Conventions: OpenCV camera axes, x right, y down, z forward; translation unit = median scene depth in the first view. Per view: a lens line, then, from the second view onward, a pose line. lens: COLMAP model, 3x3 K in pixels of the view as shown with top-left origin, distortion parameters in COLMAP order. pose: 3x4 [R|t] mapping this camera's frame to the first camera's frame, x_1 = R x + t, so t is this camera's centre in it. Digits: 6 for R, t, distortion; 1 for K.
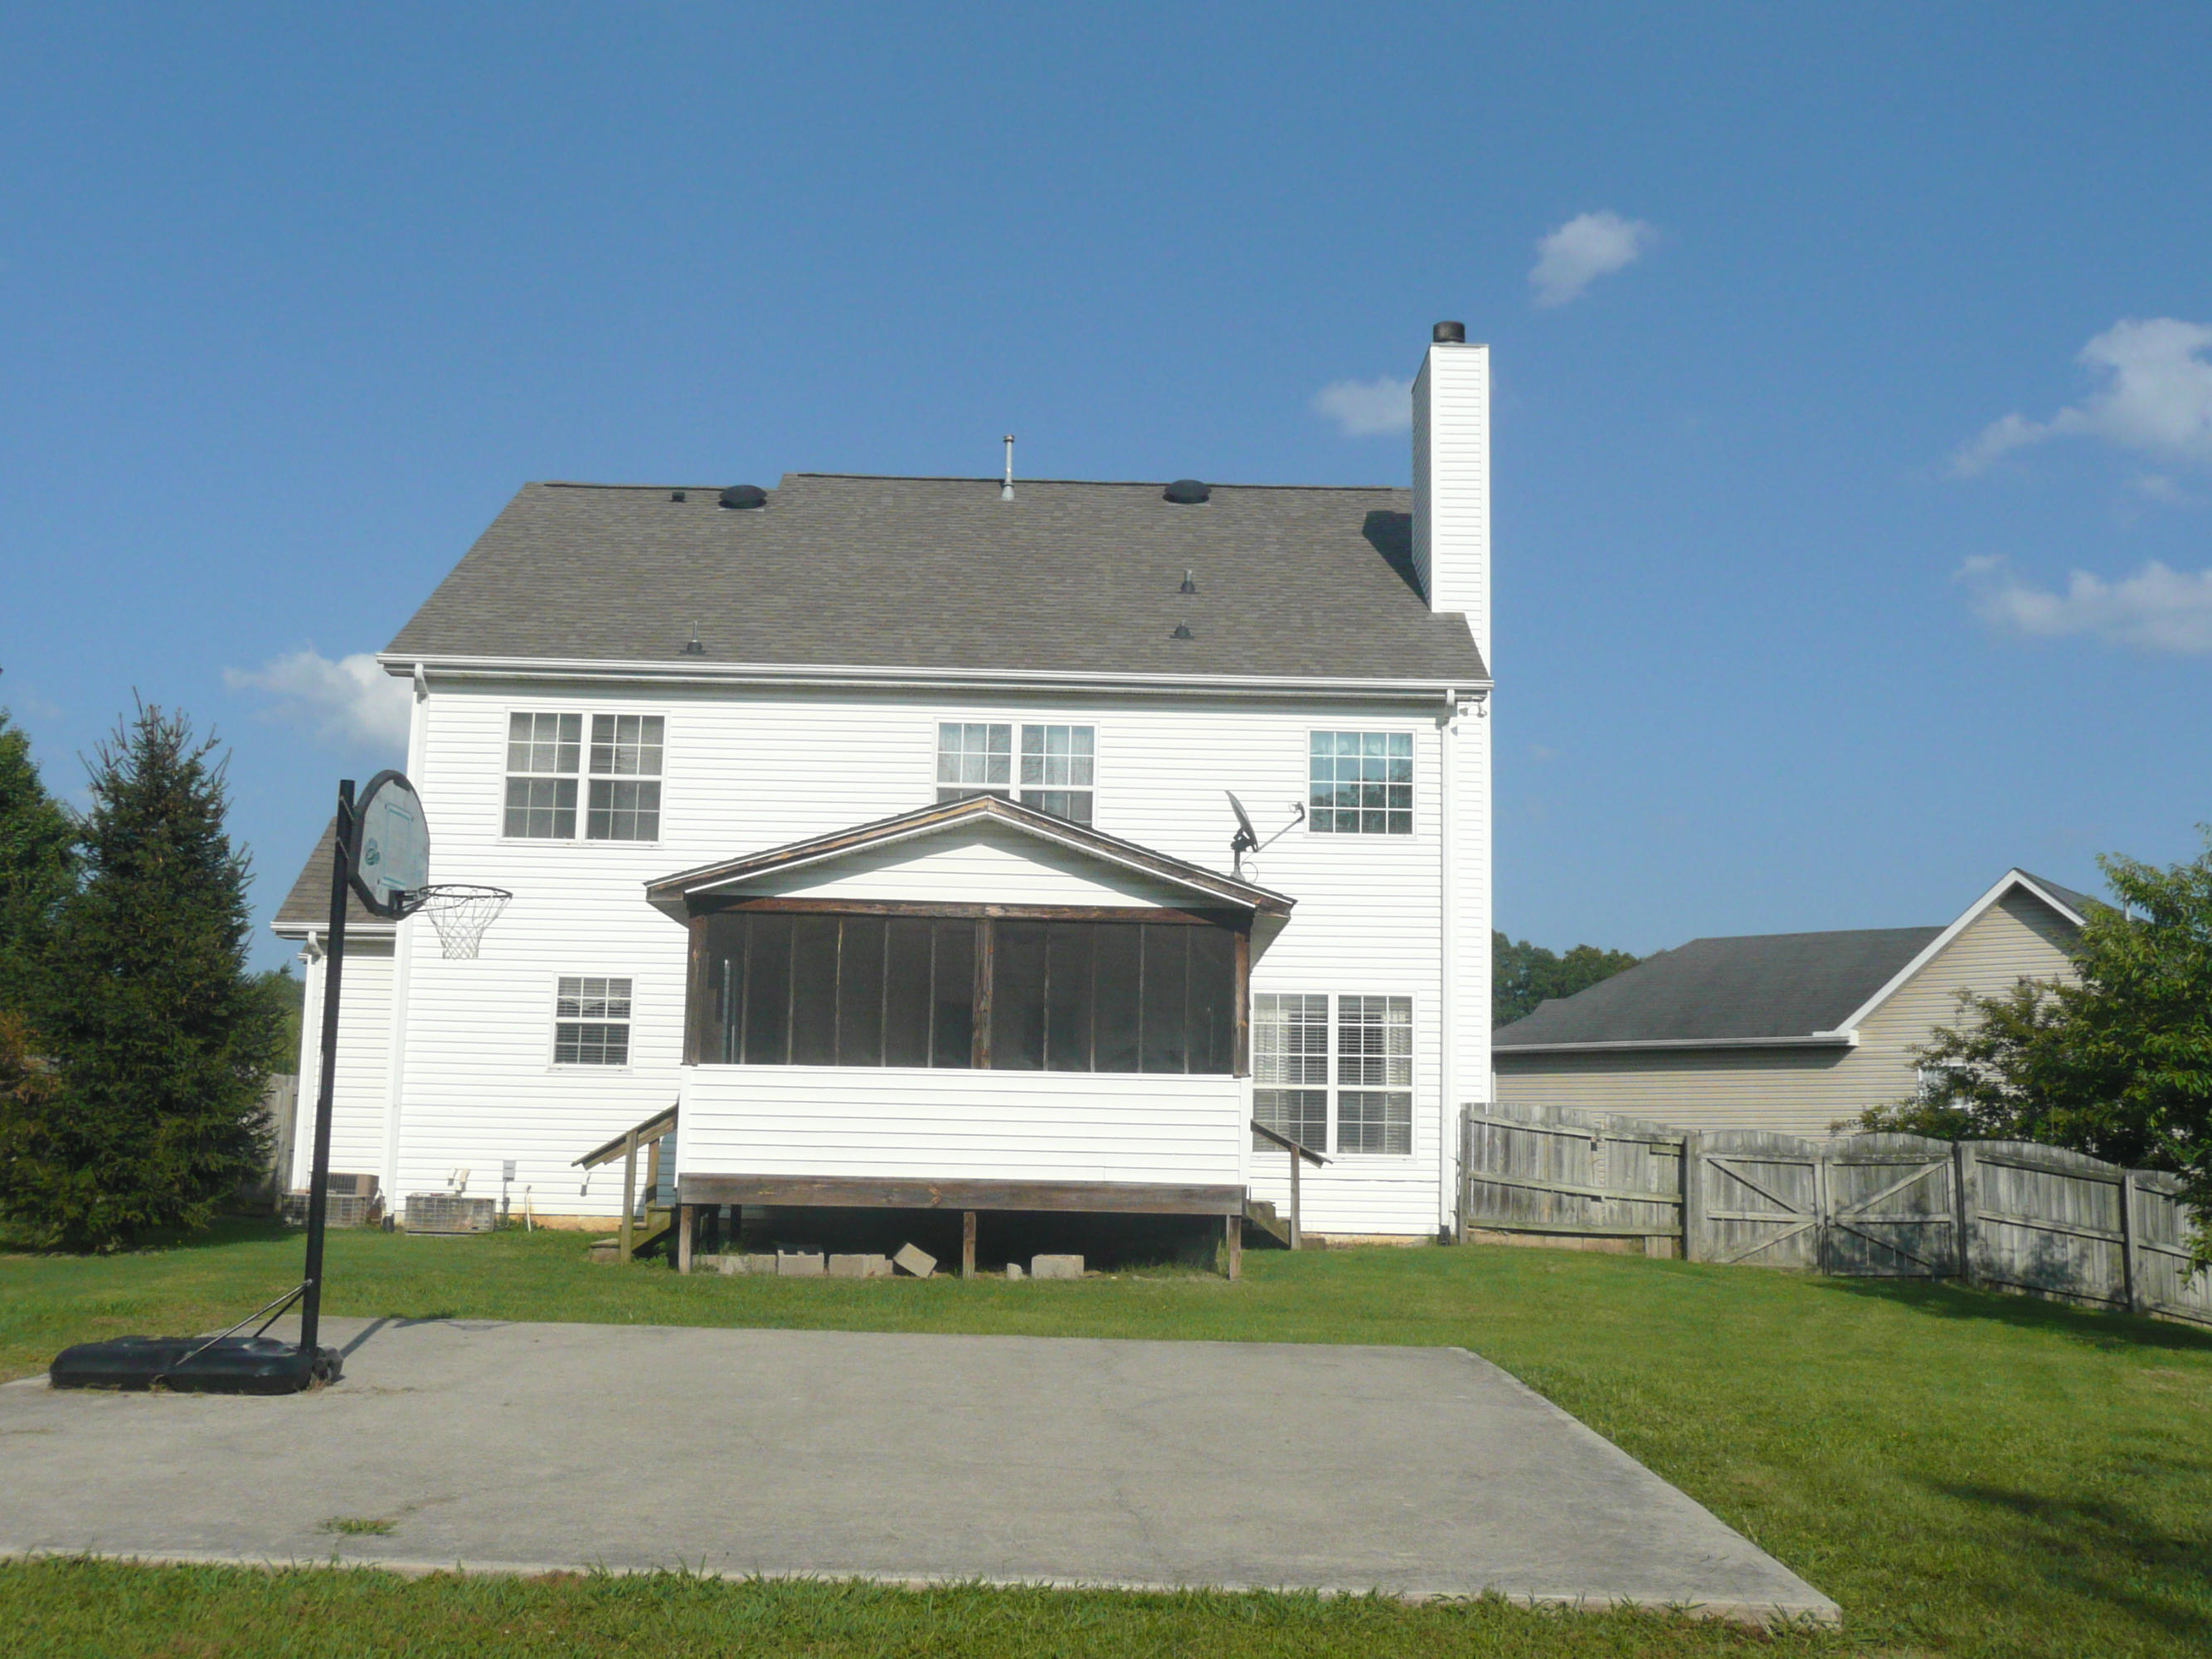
lens RADIAL K [[2247.7, 0, 1099.8], [0, 2247.7, 829.3], [0, 0, 1]] dist [-0.049548, 0.030893]
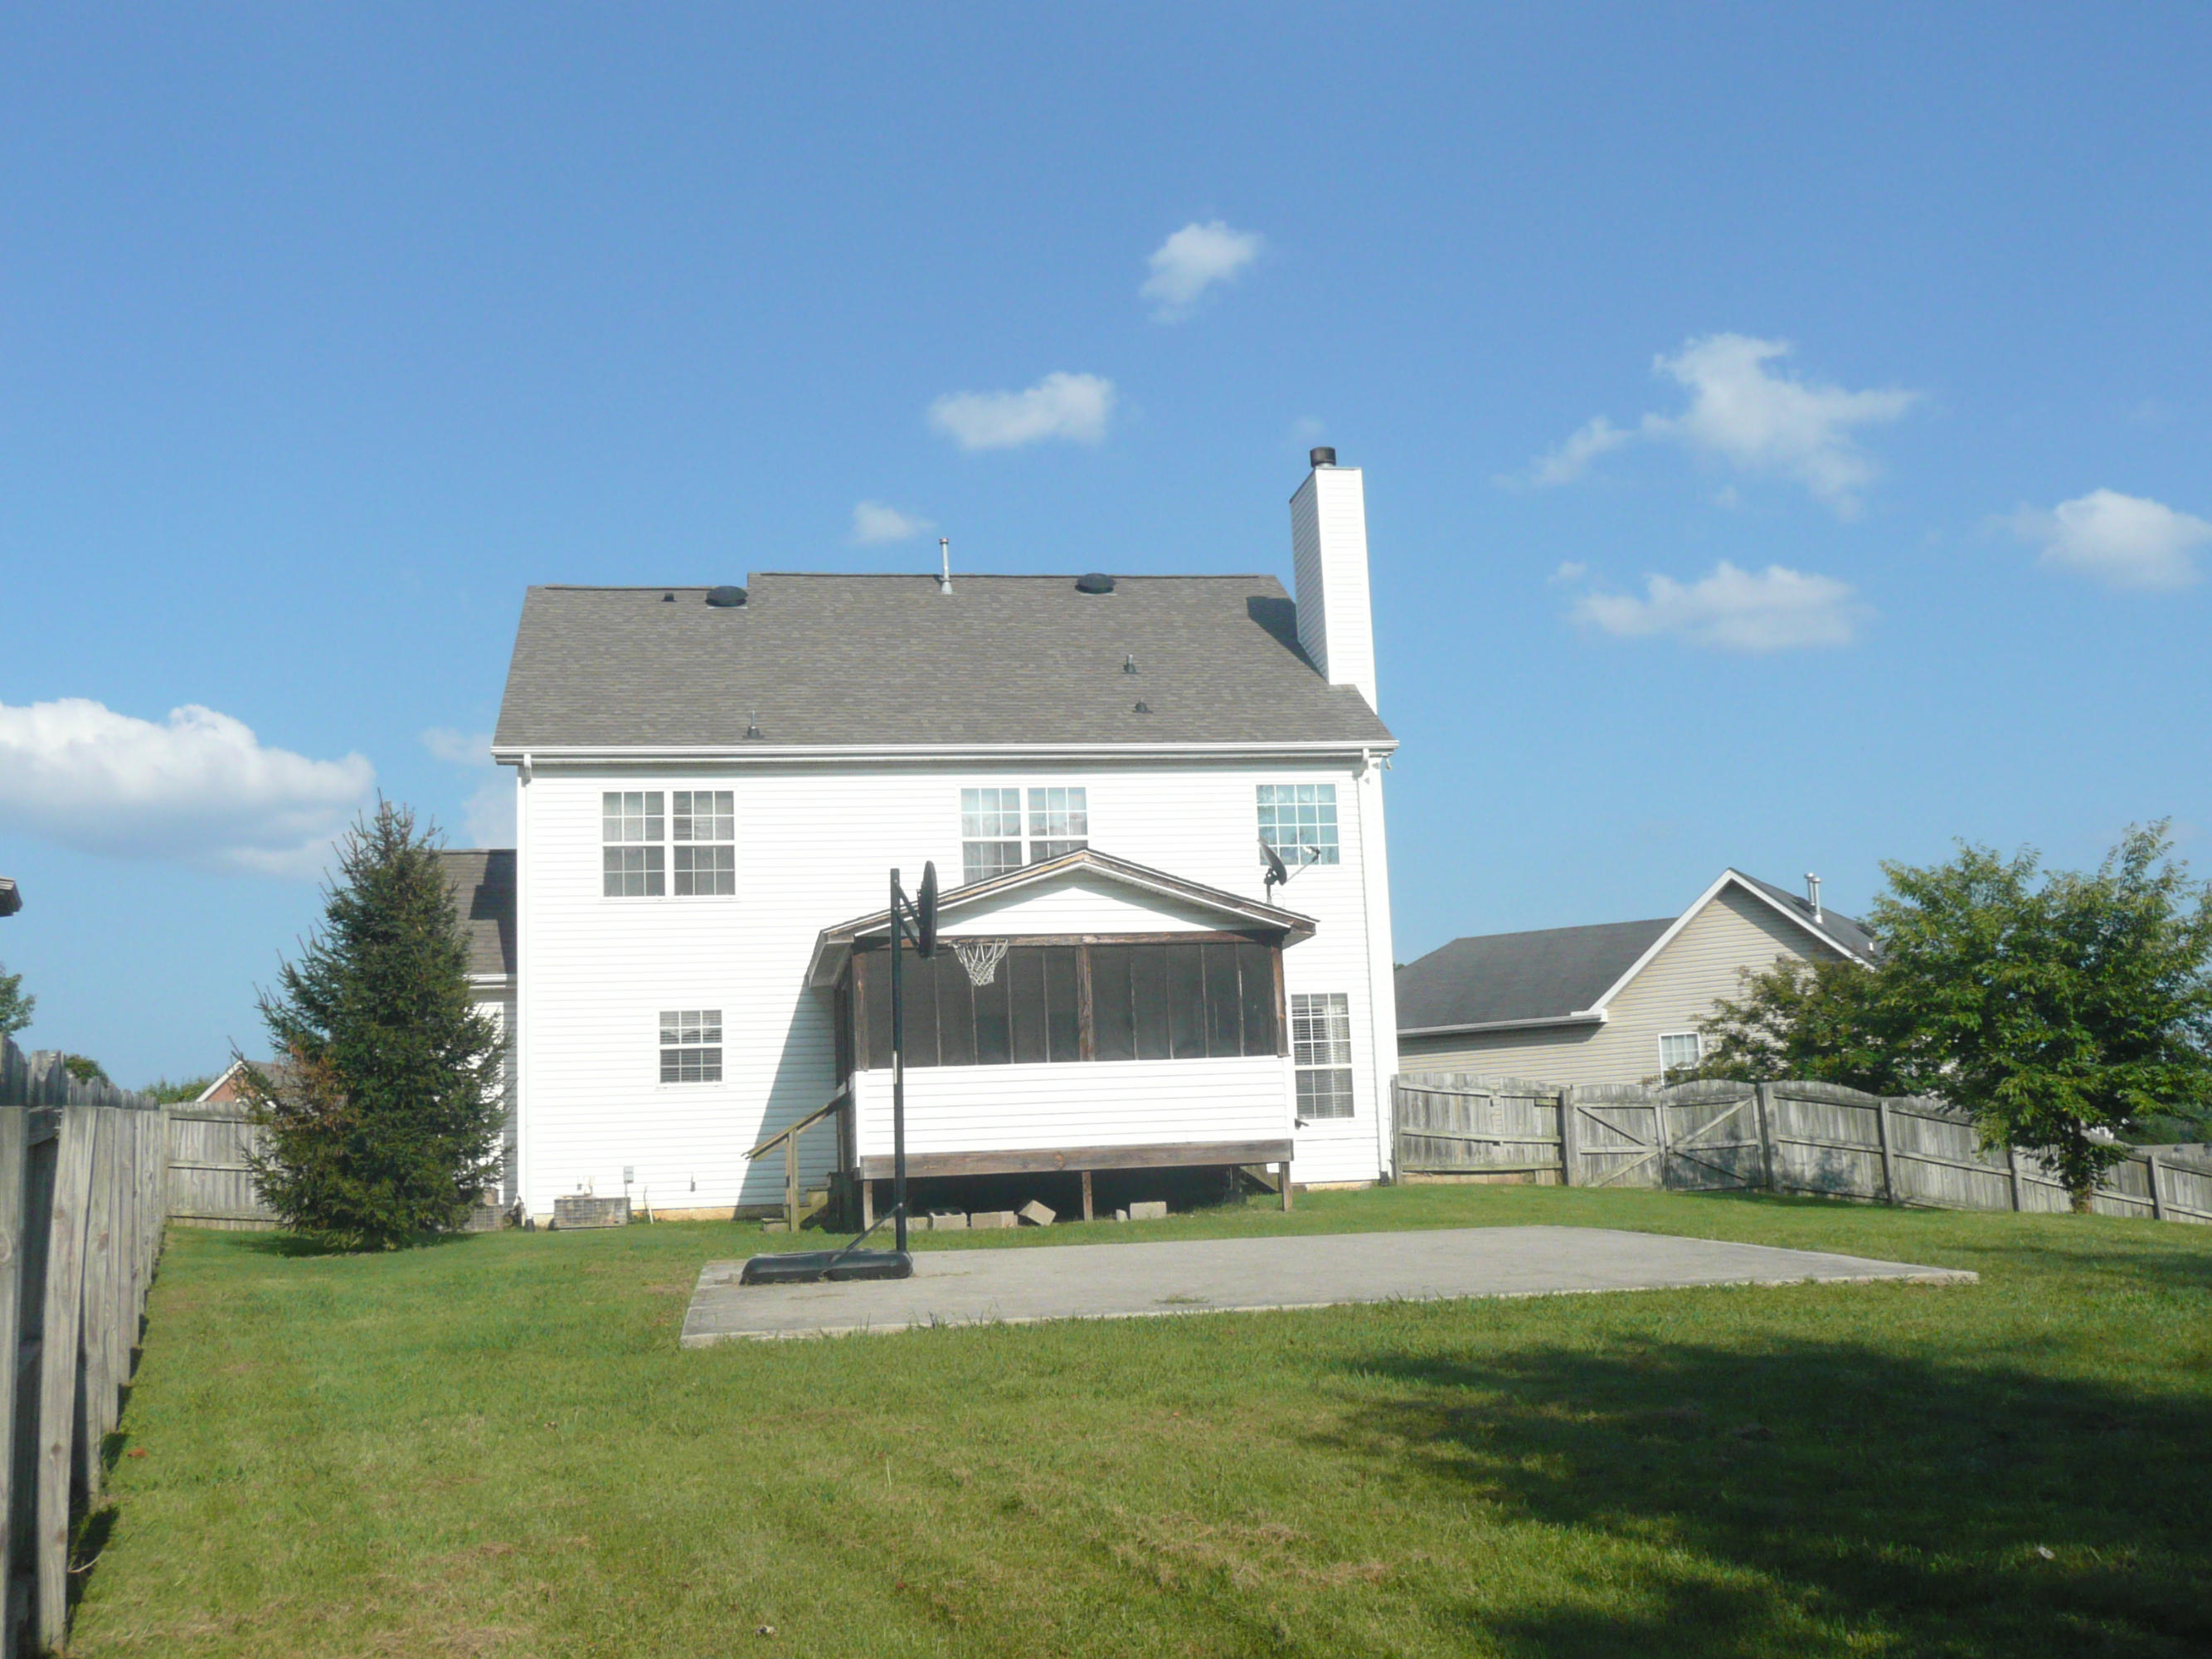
lens RADIAL K [[2247.7, 0, 1099.8], [0, 2247.7, 829.3], [0, 0, 1]] dist [-0.049548, 0.030893]
pose [[0.985451, -0.037104, 0.165861, -0.205564], [0.038605, 0.999238, -0.005836, -0.015553], [-0.165518, 0.012154, 0.986132, -0.226443]]
